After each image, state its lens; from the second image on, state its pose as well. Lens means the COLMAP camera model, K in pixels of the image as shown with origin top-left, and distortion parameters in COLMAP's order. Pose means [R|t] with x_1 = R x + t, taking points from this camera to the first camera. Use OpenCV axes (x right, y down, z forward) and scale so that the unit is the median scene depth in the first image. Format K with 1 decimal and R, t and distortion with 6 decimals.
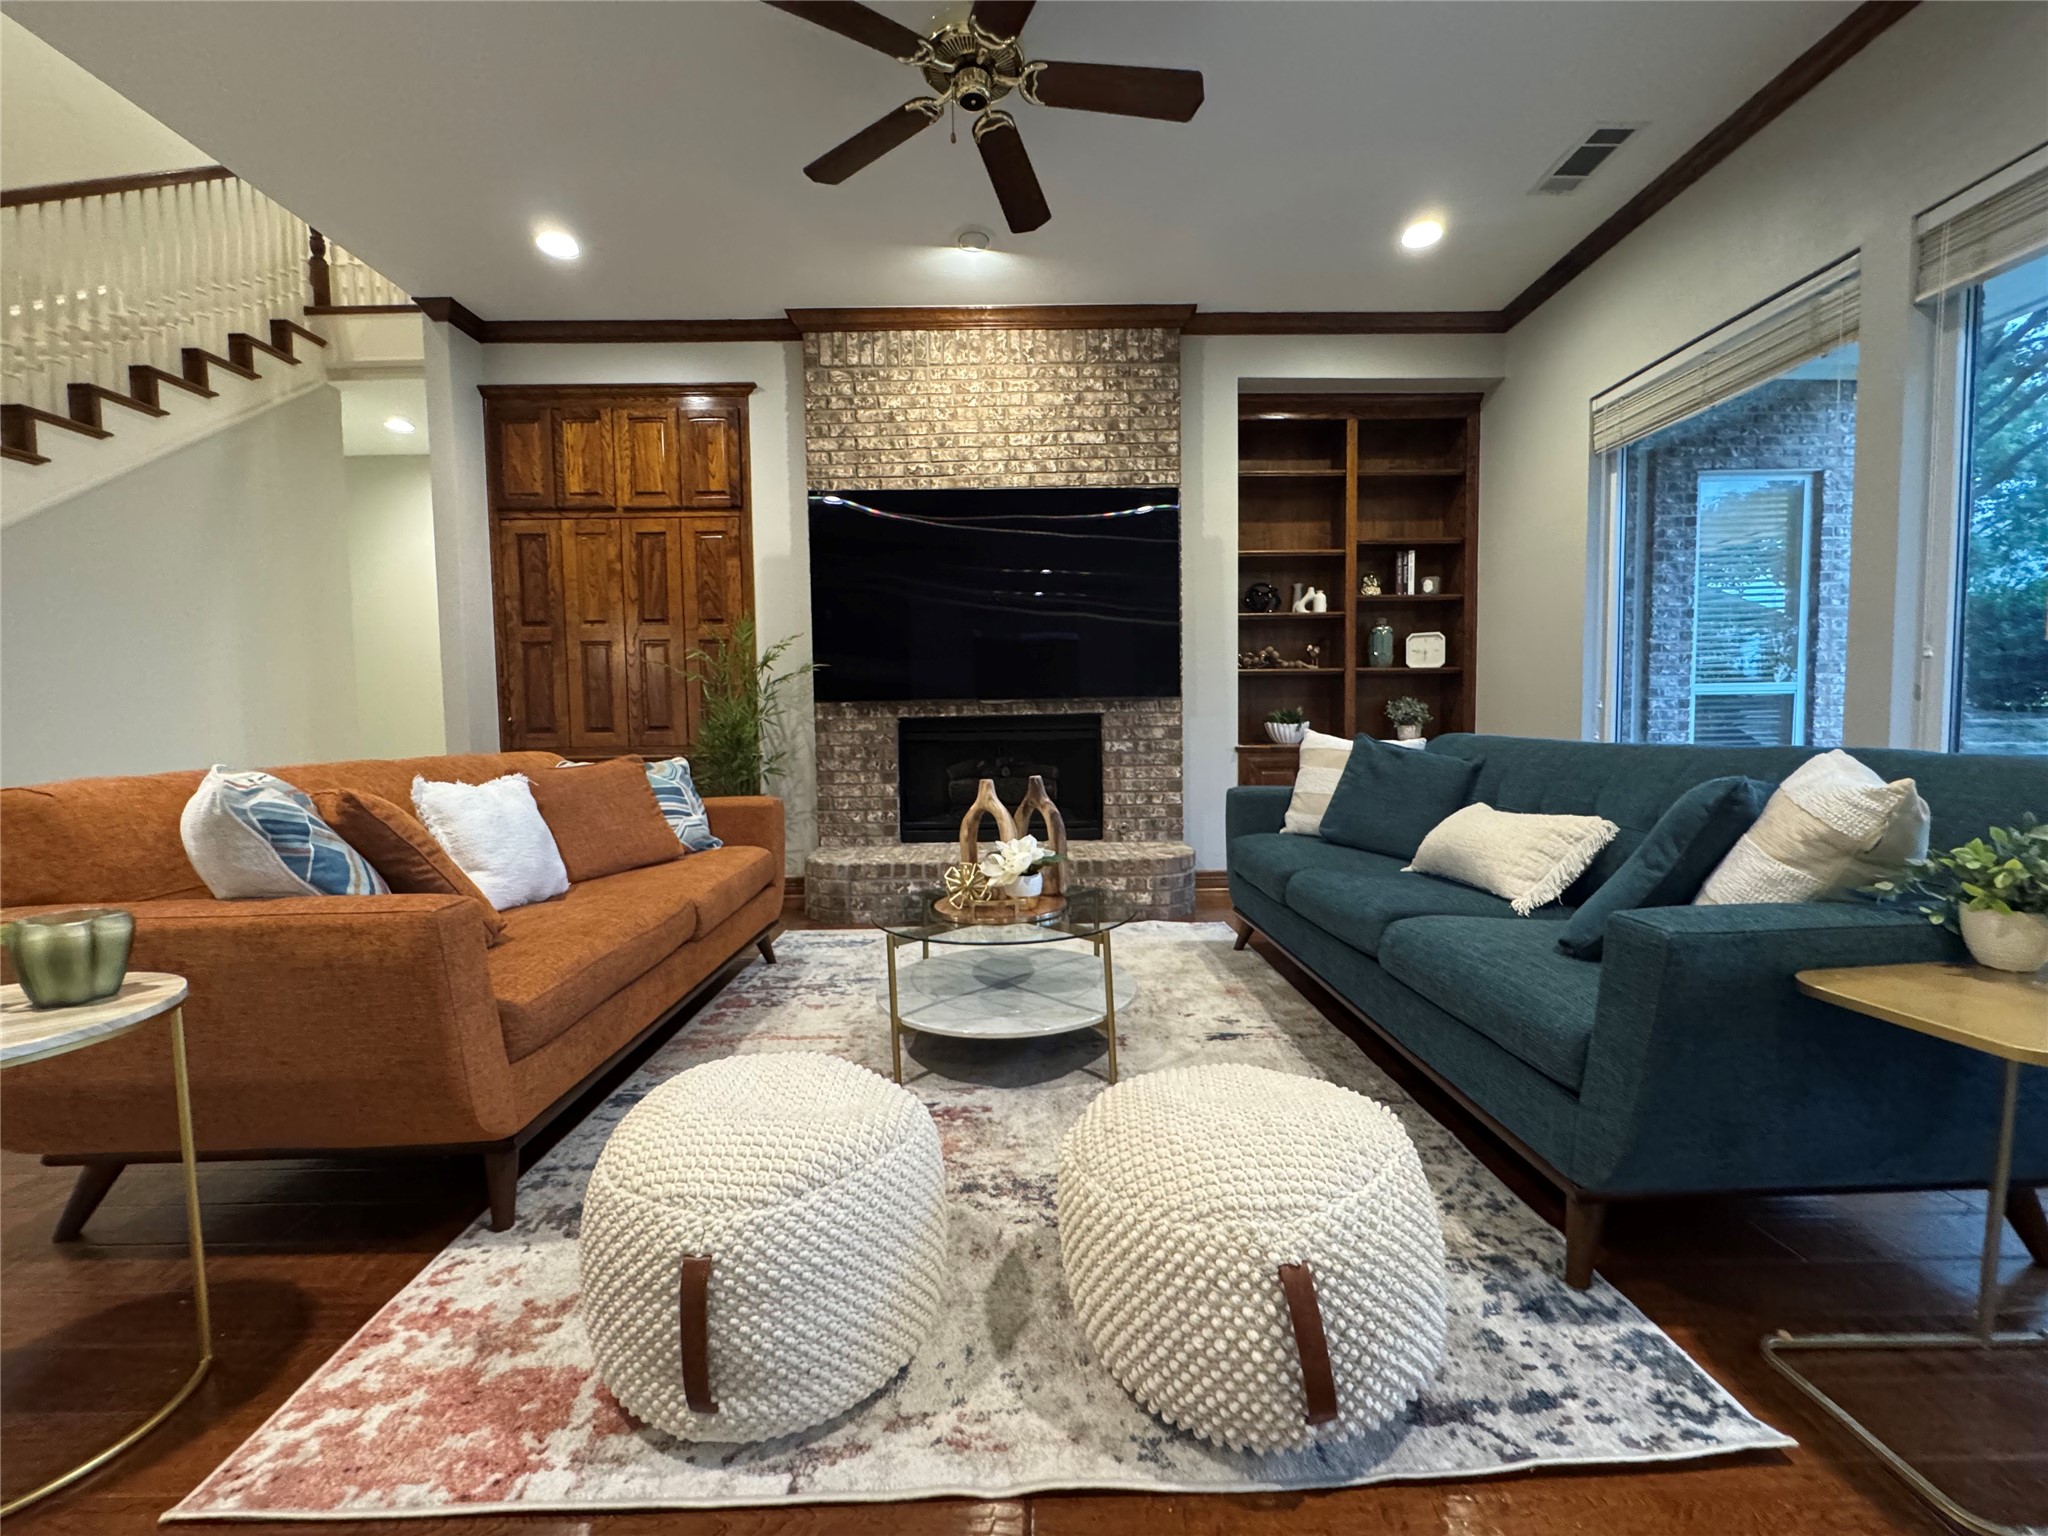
lens RADIAL K [[819.2, 0, 1027.2], [0, 819.2, 764.3], [0, 0, 1]] dist [-0.004423, 0.000893]
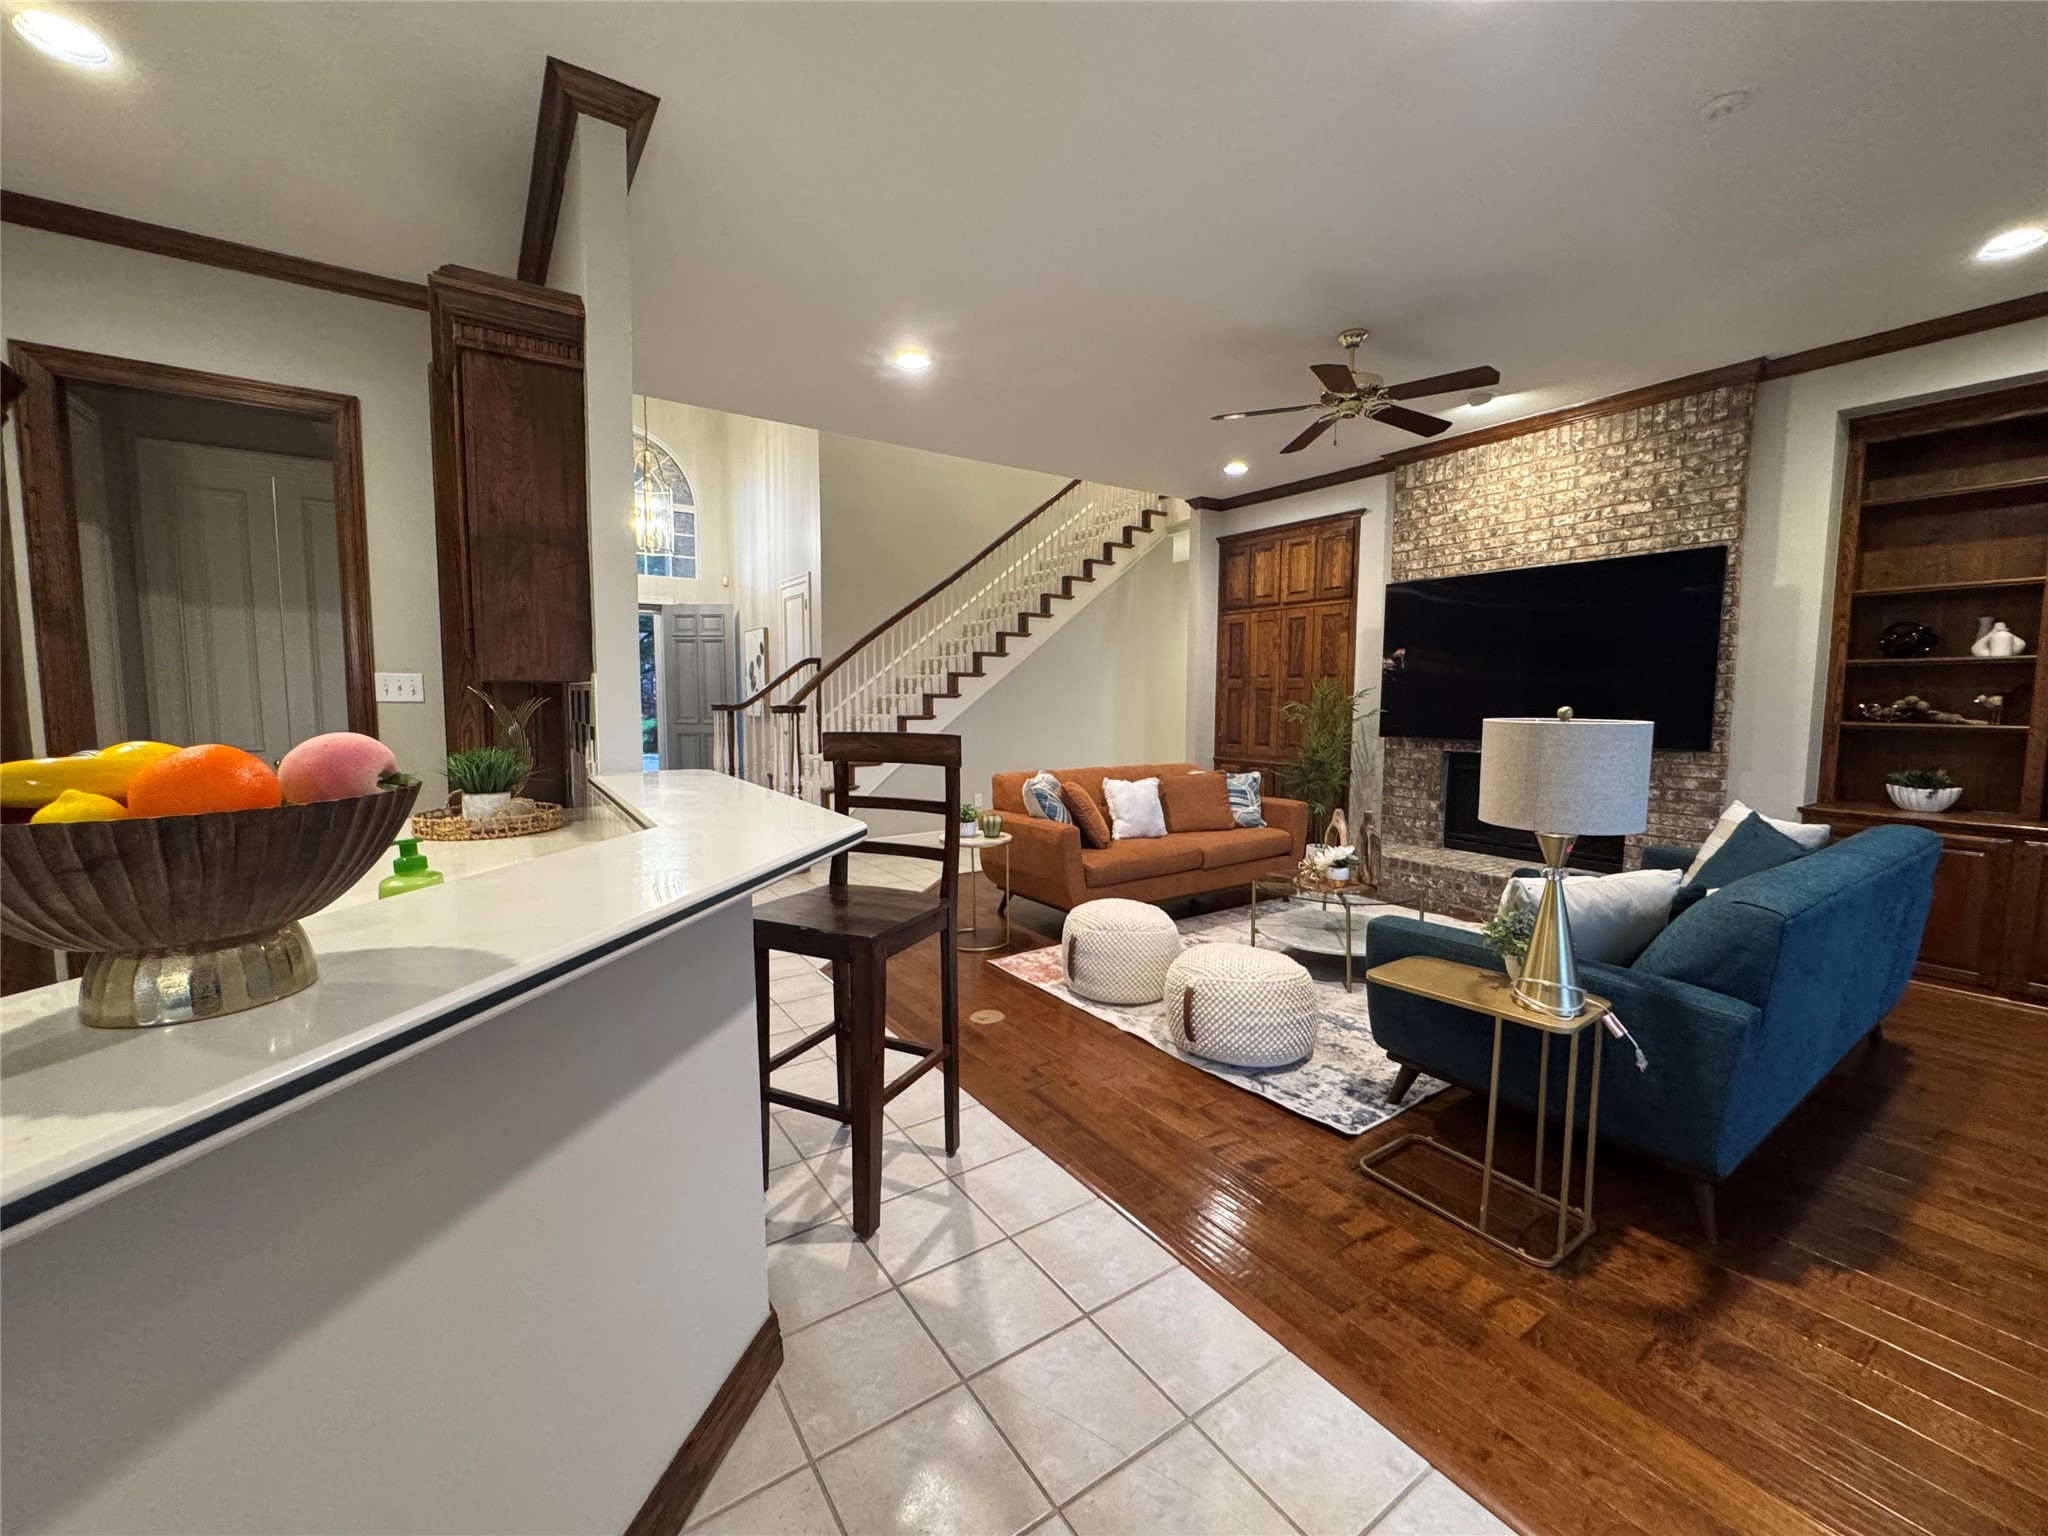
lens RADIAL K [[819.2, 0, 1026.8], [0, 819.2, 763.6], [0, 0, 1]] dist [-0.004423, 0.000893]
pose [[0.556645, 0.086904, -0.826192, 0.553291], [-0.060189, 0.996119, 0.064226, -0.081849], [0.828567, 0.013976, 0.559715, -0.271976]]
